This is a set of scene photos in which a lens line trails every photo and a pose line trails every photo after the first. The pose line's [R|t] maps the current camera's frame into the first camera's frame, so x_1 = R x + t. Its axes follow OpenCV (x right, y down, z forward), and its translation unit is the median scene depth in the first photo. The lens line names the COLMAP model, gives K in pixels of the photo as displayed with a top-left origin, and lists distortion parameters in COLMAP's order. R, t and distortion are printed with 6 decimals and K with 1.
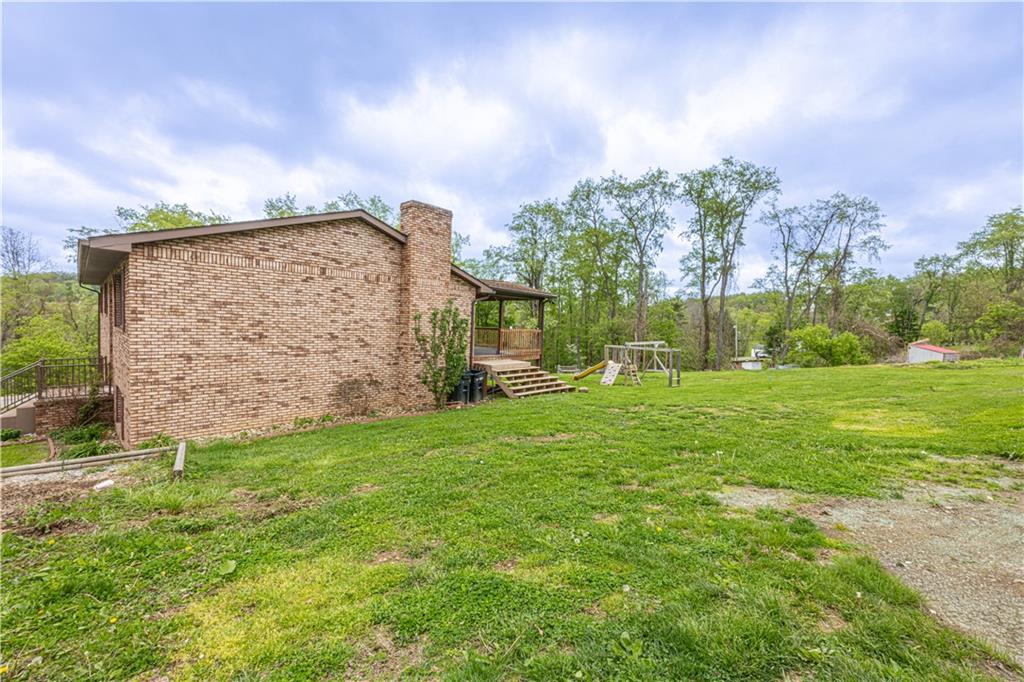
lens RADIAL K [[400.5, 0, 512.0], [0, 400.5, 341.0], [0, 0, 1]] dist [-0.000324, 0.000017]
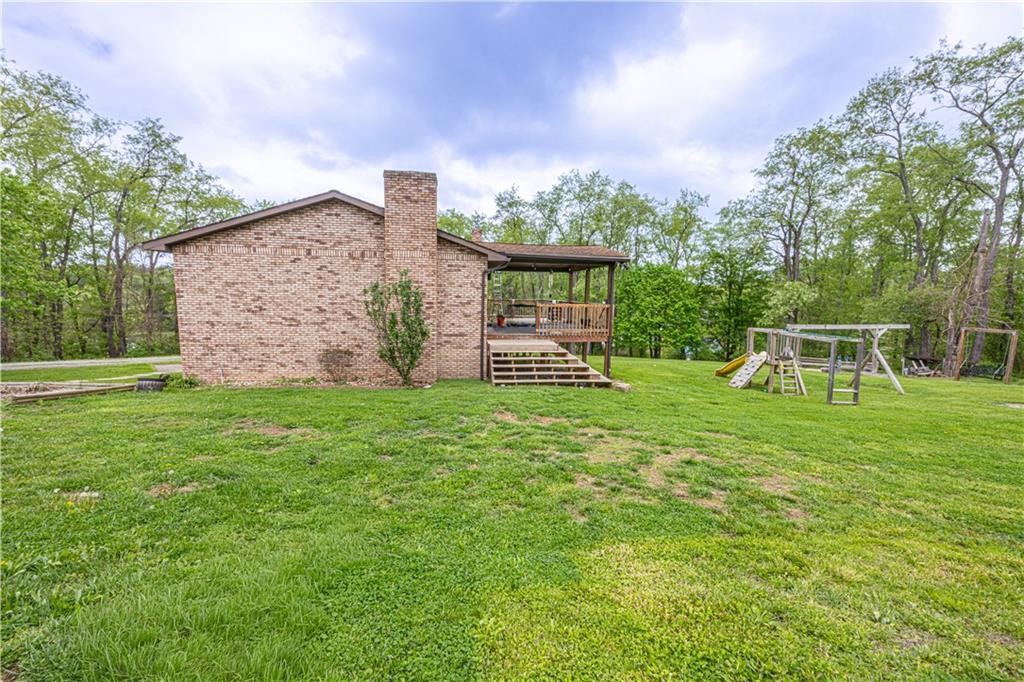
lens RADIAL K [[400.5, 0, 512.0], [0, 400.5, 341.0], [0, 0, 1]] dist [-0.000324, 0.000017]
pose [[0.773617, 0.054543, -0.631302, 0.654184], [-0.018050, 0.997781, 0.064086, -0.005165], [0.633396, -0.038183, 0.772885, 0.441315]]
